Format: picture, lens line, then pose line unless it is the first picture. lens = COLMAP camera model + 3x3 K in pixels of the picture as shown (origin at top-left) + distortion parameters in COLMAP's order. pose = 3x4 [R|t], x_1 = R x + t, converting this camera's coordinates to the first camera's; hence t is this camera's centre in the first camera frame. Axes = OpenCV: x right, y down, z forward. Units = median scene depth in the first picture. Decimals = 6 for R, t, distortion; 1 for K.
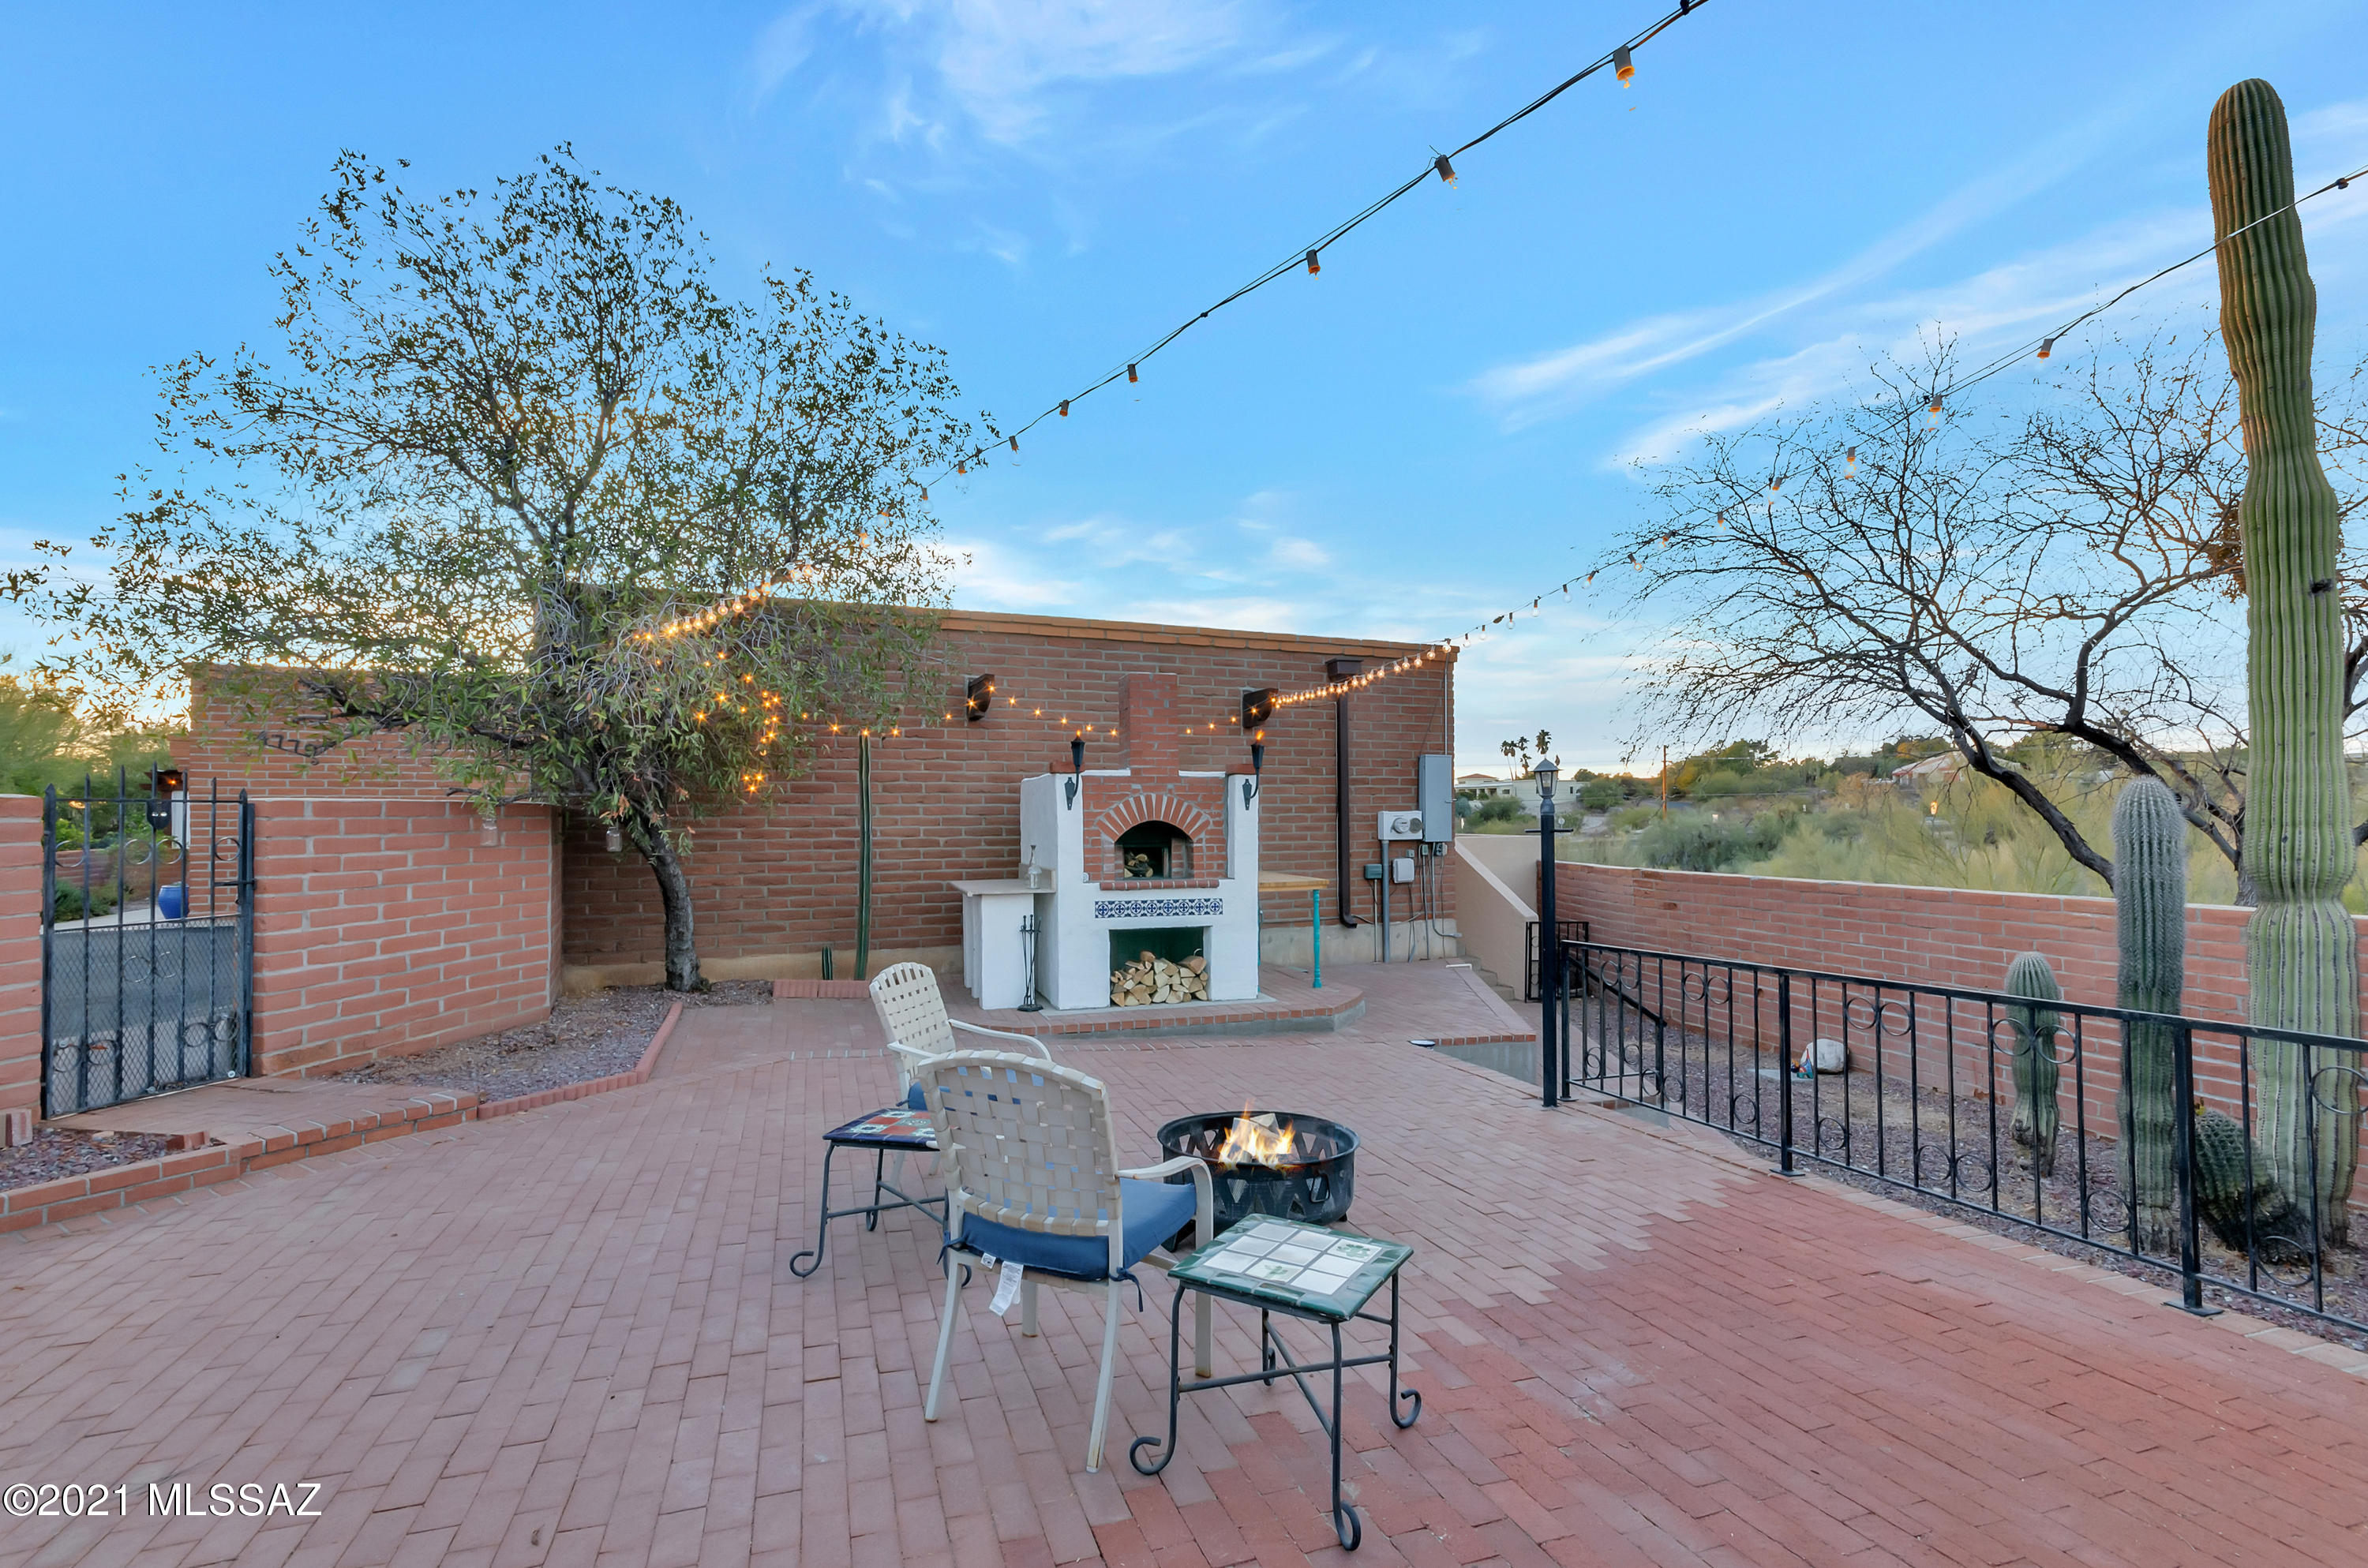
lens RADIAL K [[1054.3, 0, 1184.0], [0, 1054.3, 784.0], [0, 0, 1]] dist [0.003683, 0.000653]
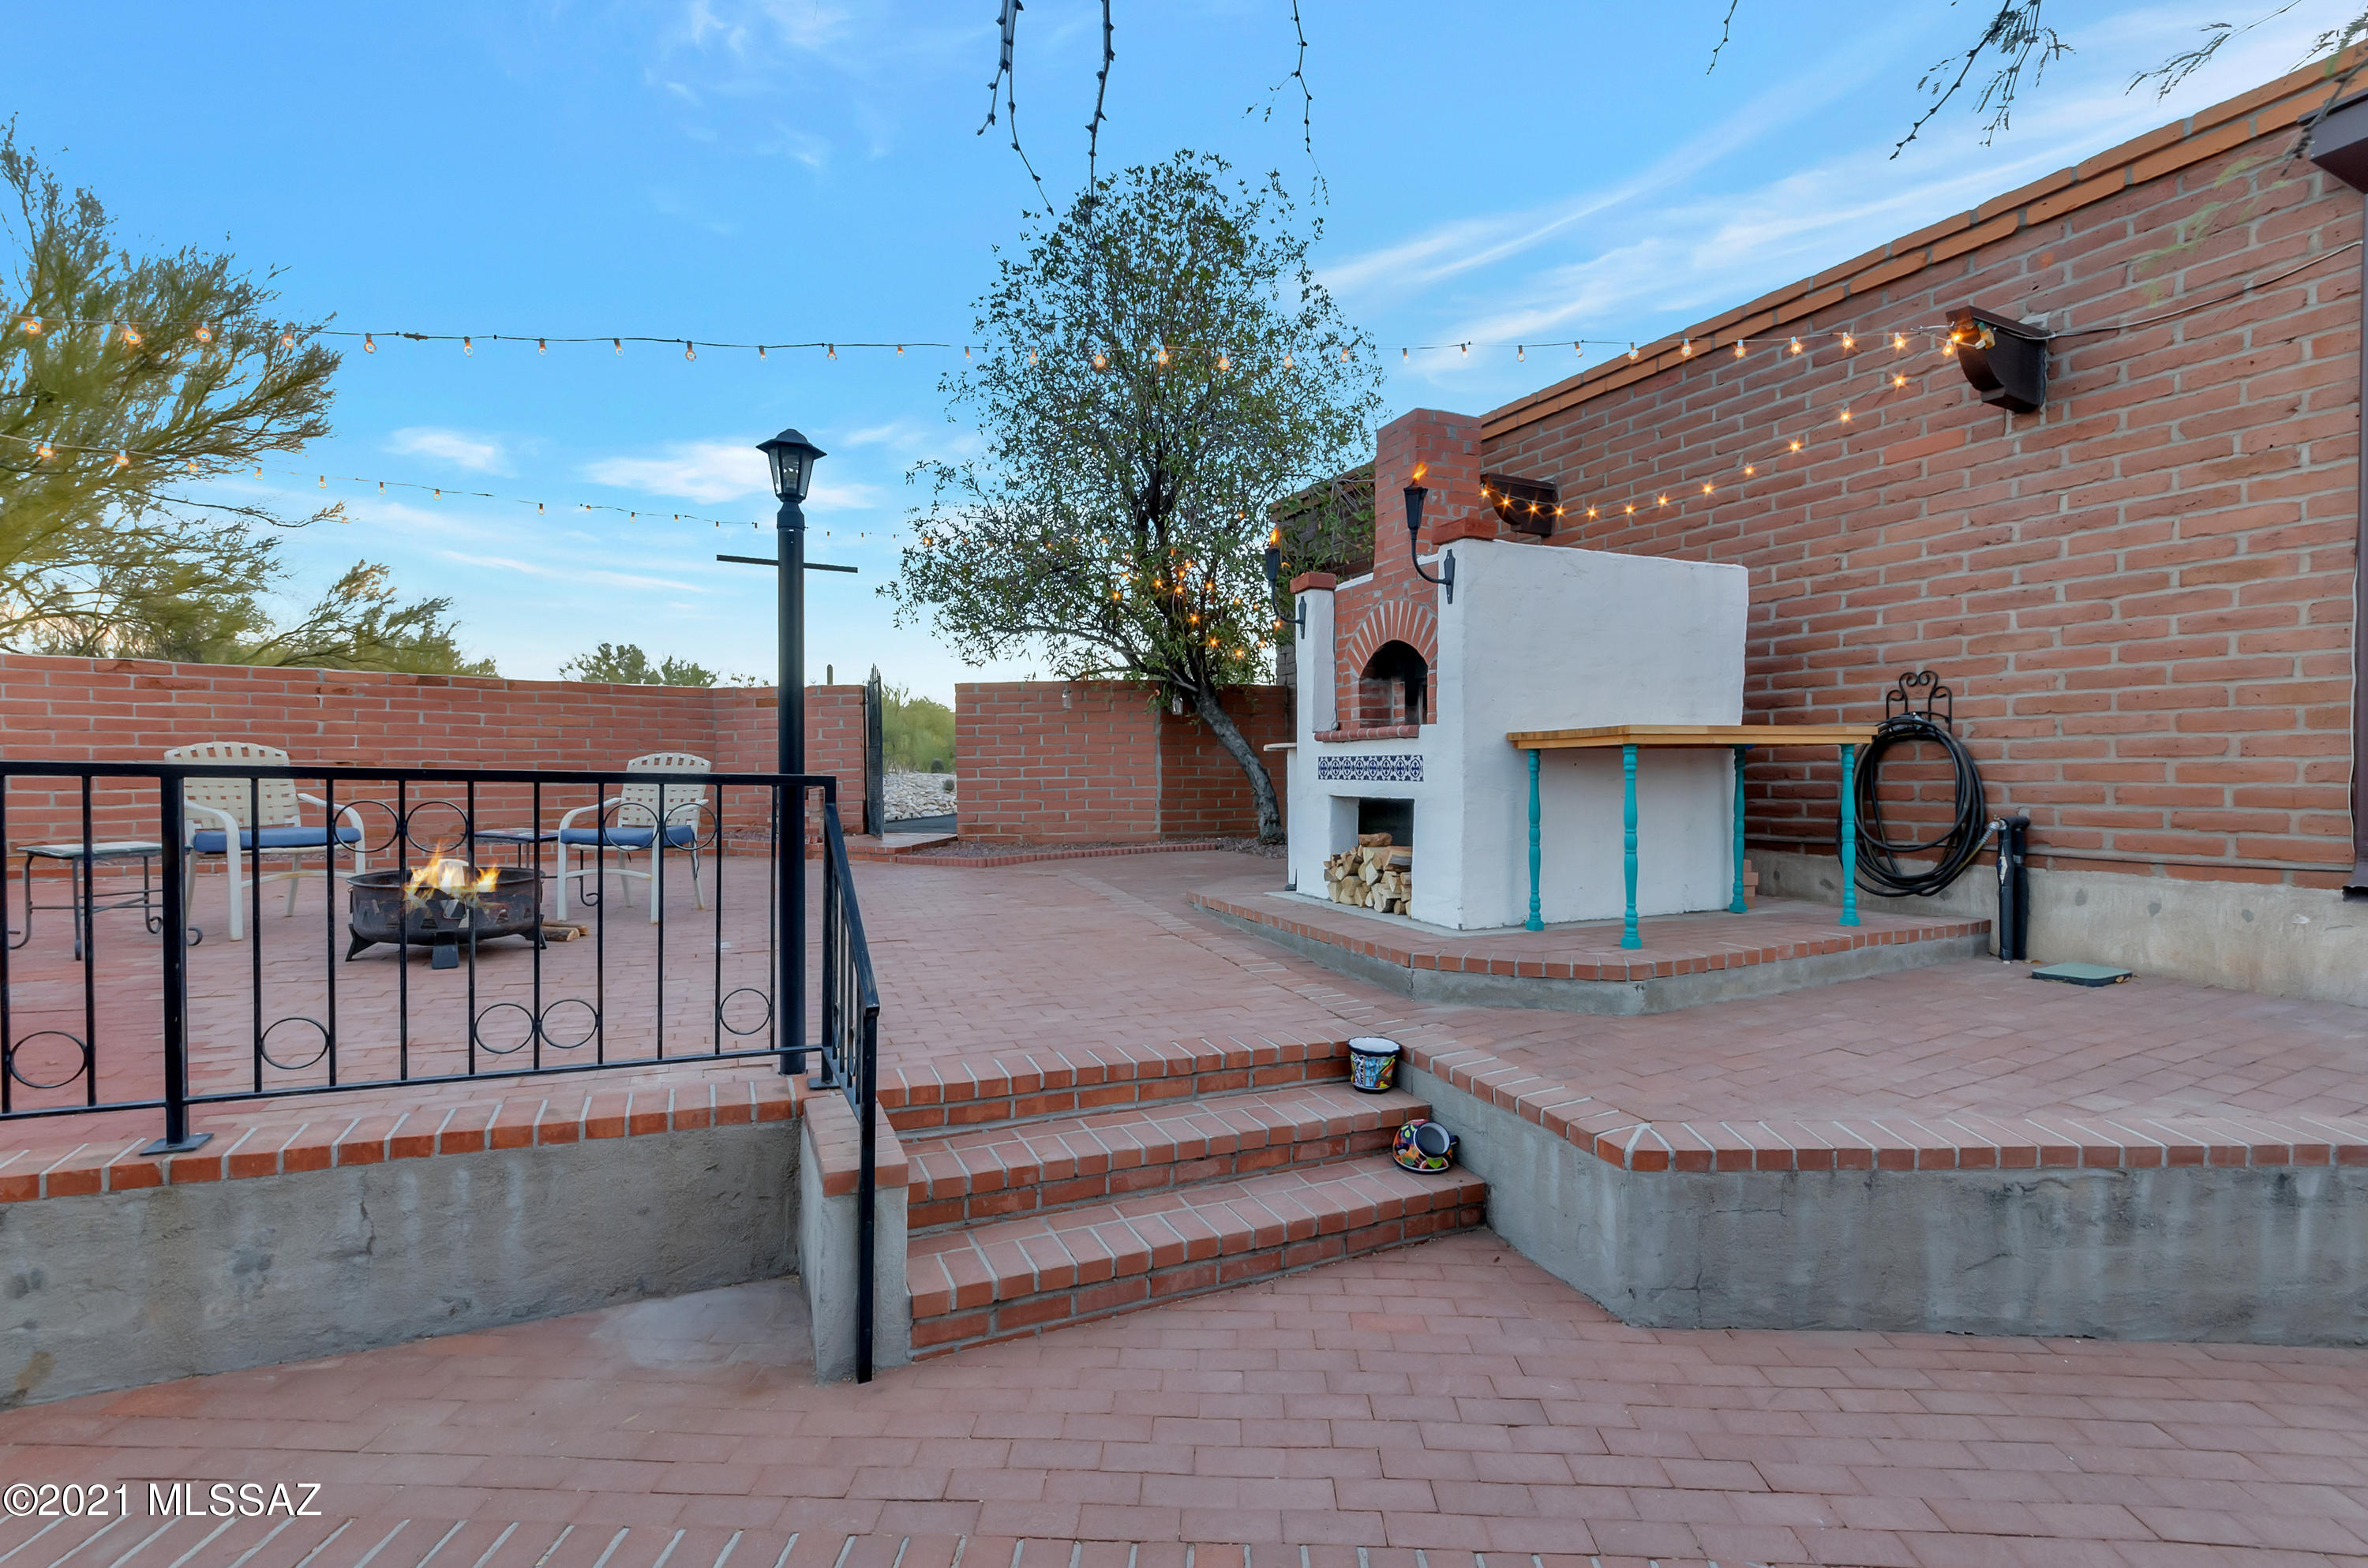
lens RADIAL K [[1054.3, 0, 1184.0], [0, 1054.3, 784.0], [0, 0, 1]] dist [0.003683, 0.000653]
pose [[0.088632, 0.018307, -0.995896, 0.638381], [0.035209, 0.999149, 0.021500, 0.108133], [0.995442, -0.036970, 0.087912, 0.816125]]
